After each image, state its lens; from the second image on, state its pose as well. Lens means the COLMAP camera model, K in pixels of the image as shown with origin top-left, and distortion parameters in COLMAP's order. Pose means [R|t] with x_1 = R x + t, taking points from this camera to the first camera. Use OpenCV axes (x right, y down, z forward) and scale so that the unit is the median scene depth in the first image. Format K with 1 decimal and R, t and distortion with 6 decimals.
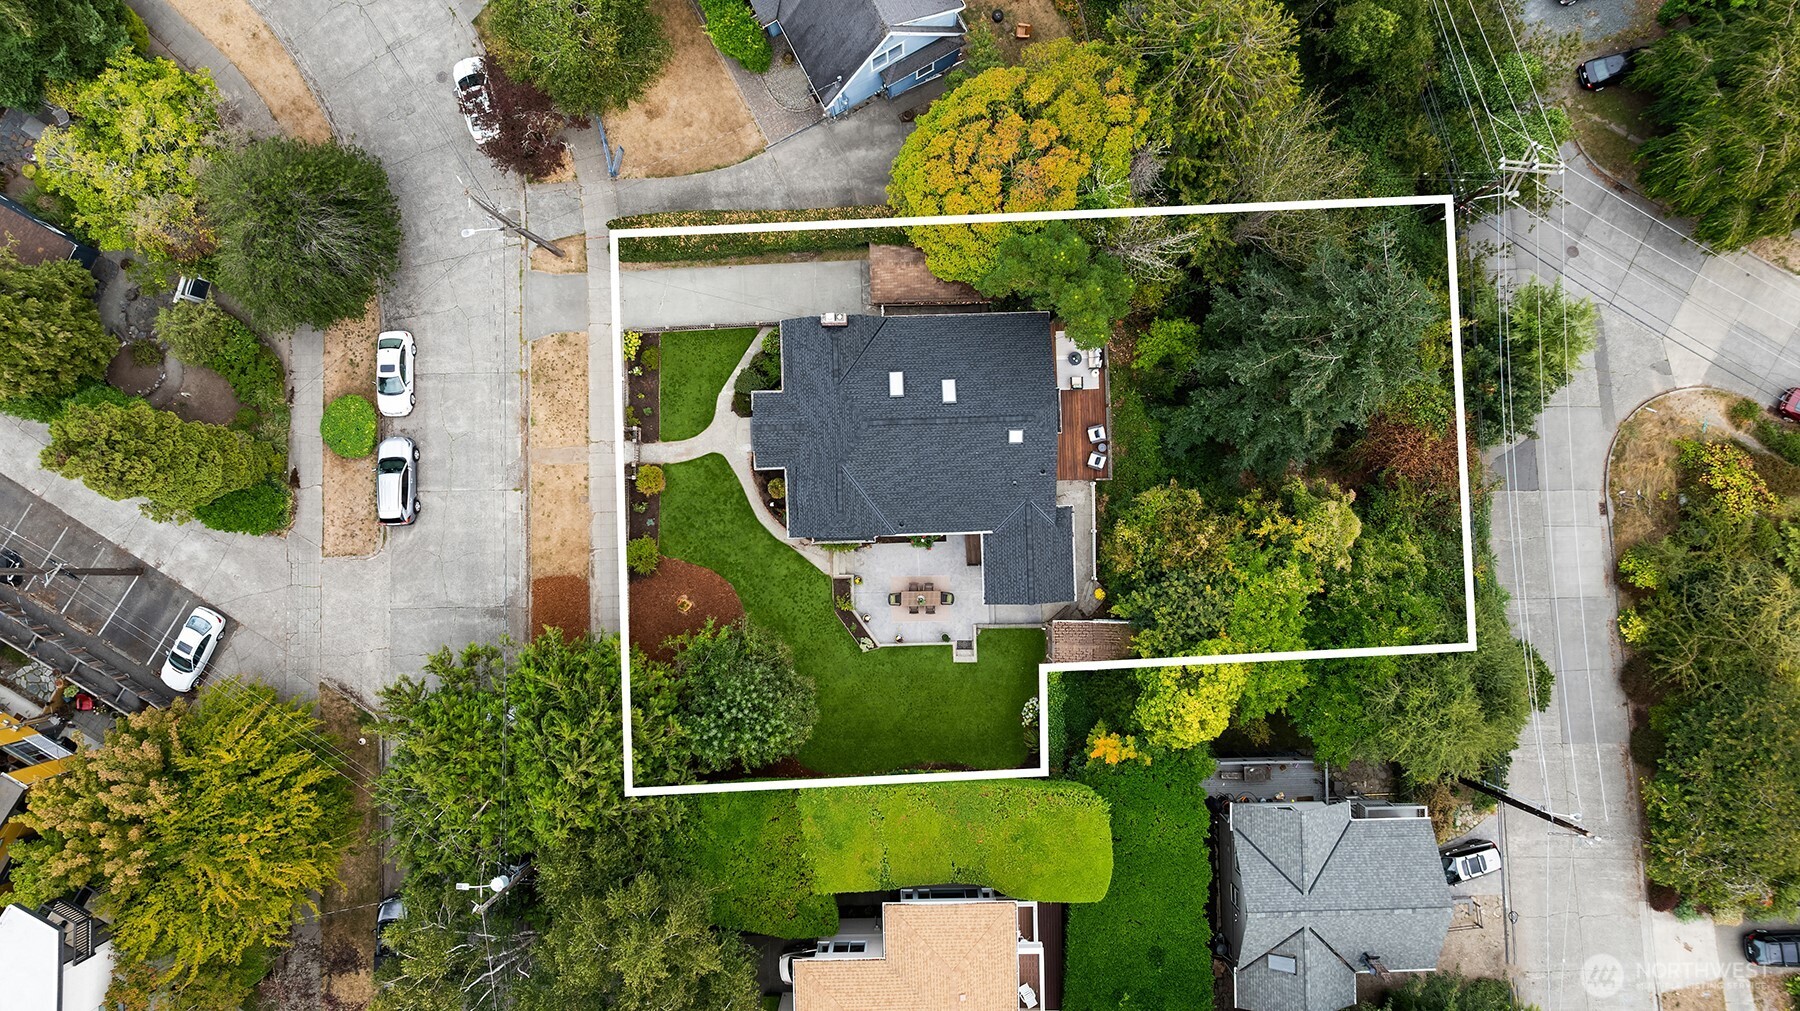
lens RADIAL K [[1267.3, 0, 900.0], [0, 1267.3, 505.5], [0, 0, 1]] dist [-0.042009, 0.000129]
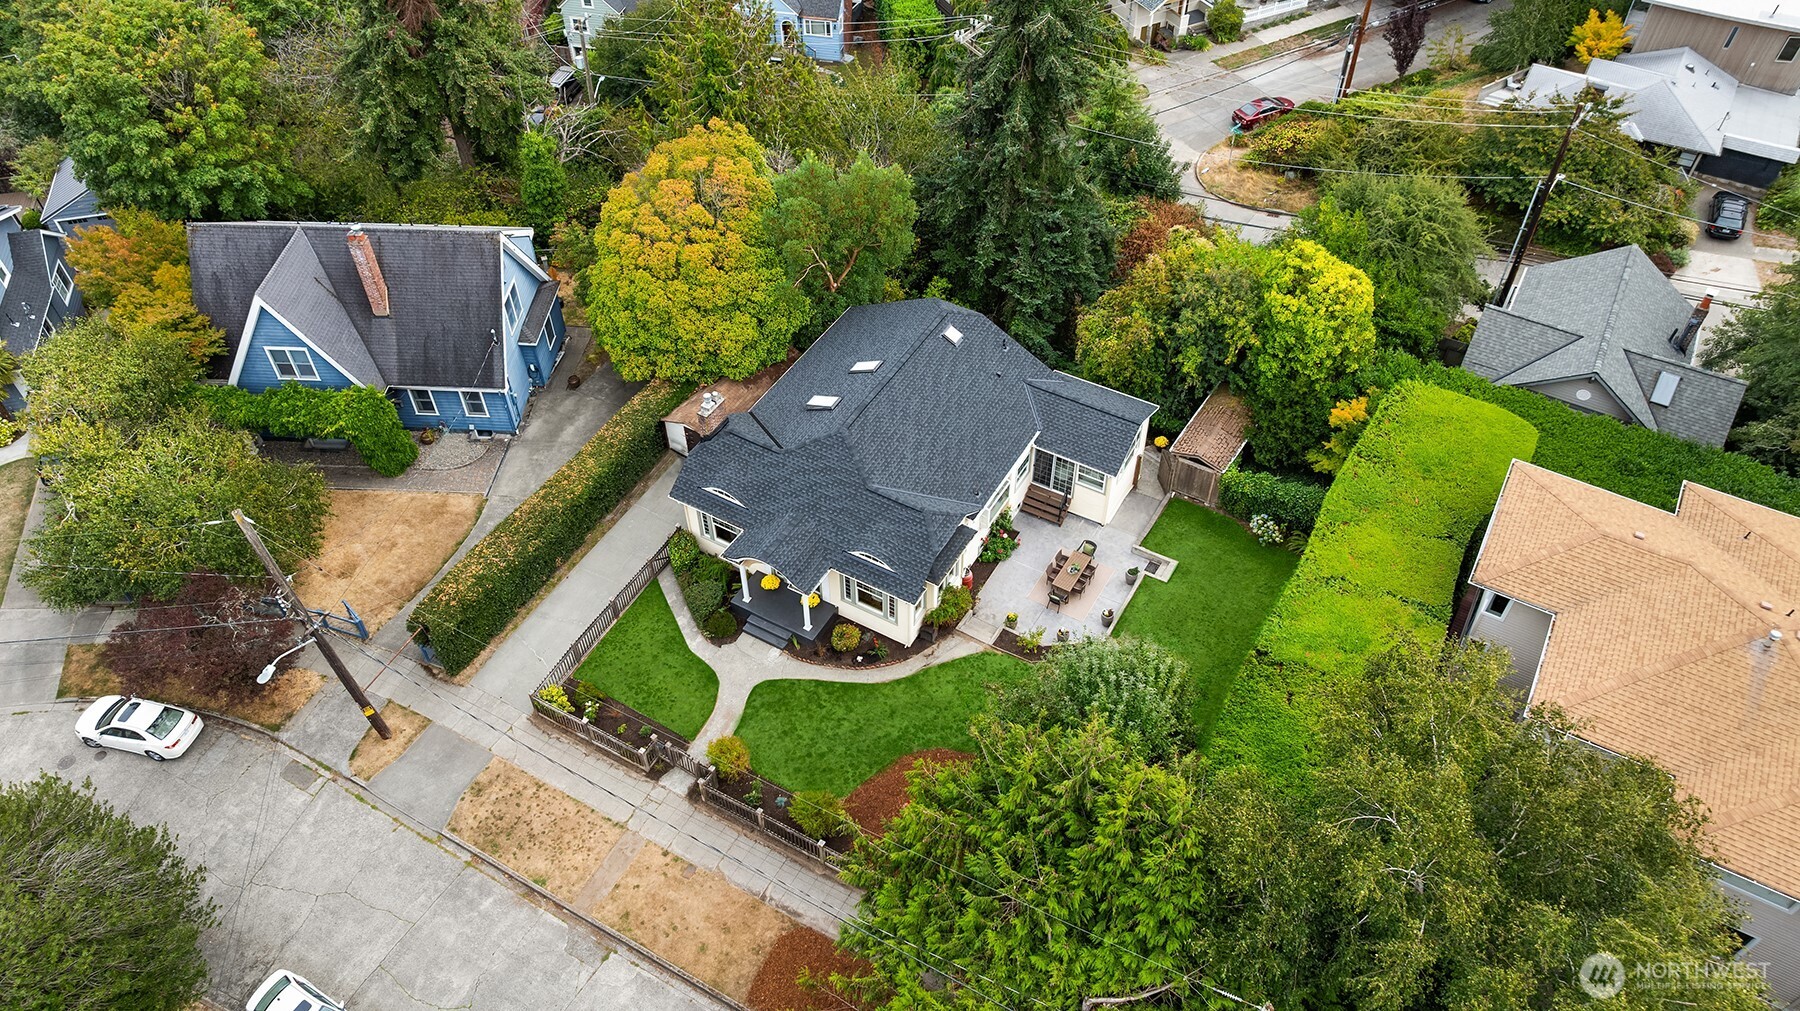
lens RADIAL K [[1267.3, 0, 900.0], [0, 1267.3, 505.5], [0, 0, 1]] dist [-0.042009, 0.000129]
pose [[0.526289, -0.611037, 0.591315, -0.457547], [0.850253, 0.385946, -0.357933, 0.240086], [-0.009505, 0.691144, 0.722655, 0.423643]]
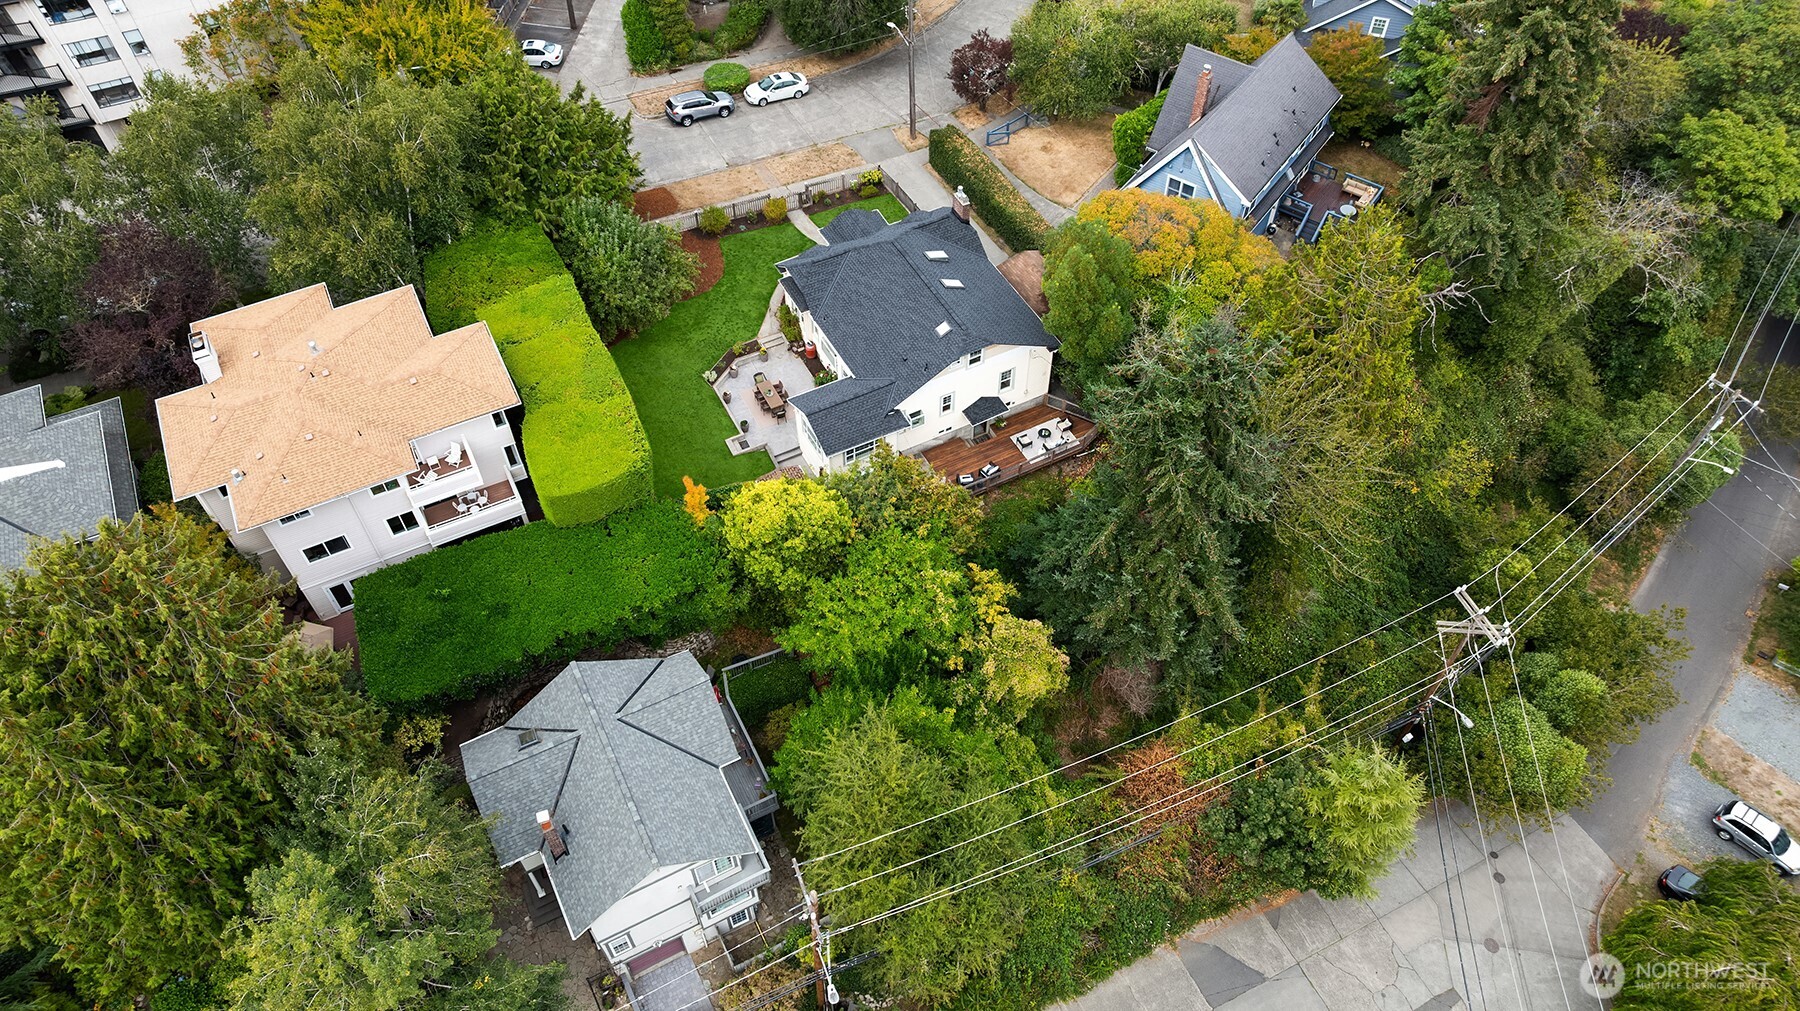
lens RADIAL K [[1267.3, 0, 900.0], [0, 1267.3, 505.5], [0, 0, 1]] dist [-0.042009, 0.000129]
pose [[0.439071, 0.709323, -0.551432, 0.700876], [-0.898451, 0.347668, -0.268166, 0.287723], [0.001499, 0.613179, 0.789943, 0.226973]]
